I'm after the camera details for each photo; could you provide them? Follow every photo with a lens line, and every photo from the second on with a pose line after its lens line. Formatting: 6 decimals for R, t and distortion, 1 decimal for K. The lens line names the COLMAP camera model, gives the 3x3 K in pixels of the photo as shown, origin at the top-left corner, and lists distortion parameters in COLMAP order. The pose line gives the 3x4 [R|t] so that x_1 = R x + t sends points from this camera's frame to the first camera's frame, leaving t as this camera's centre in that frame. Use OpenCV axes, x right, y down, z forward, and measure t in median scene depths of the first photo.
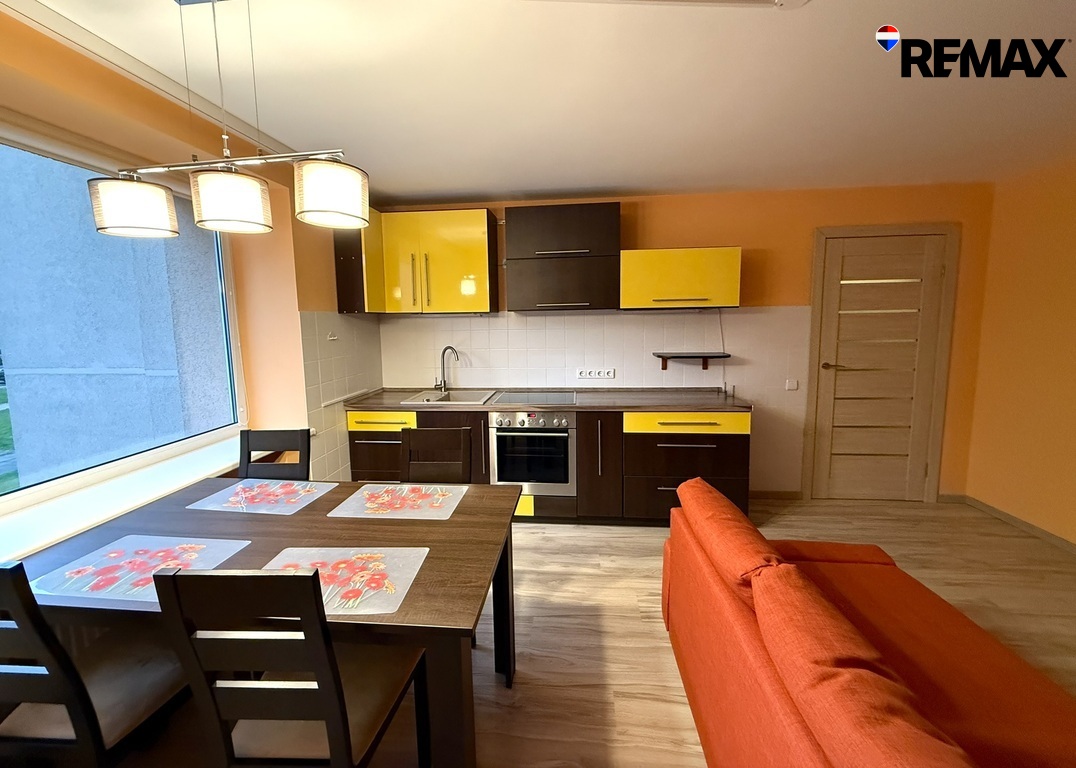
lens RADIAL K [[429.7, 0, 537.4], [0, 429.7, 364.4], [0, 0, 1]] dist [0.001372, 0.000142]
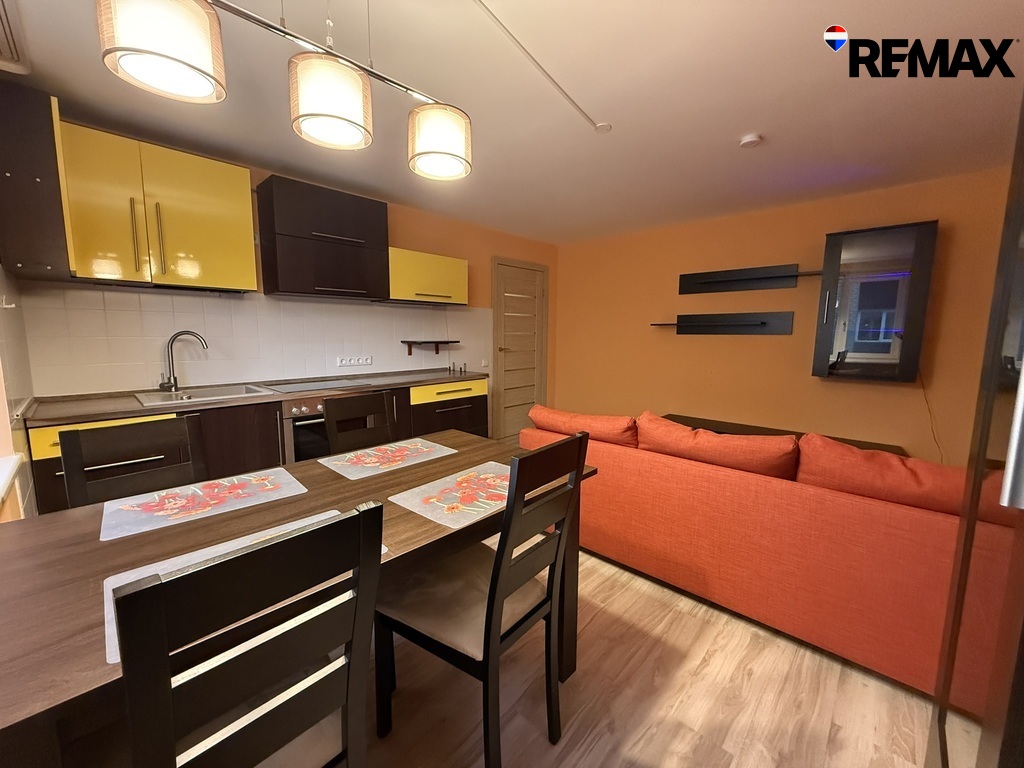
lens RADIAL K [[405.1, 0, 512.8], [0, 405.1, 383.3], [0, 0, 1]] dist [-0.002113, 0.000199]
pose [[0.617685, -0.080468, 0.782298, -0.461574], [0.069488, 0.996445, 0.047630, 0.063843], [-0.783350, 0.024940, 0.621081, 0.093392]]
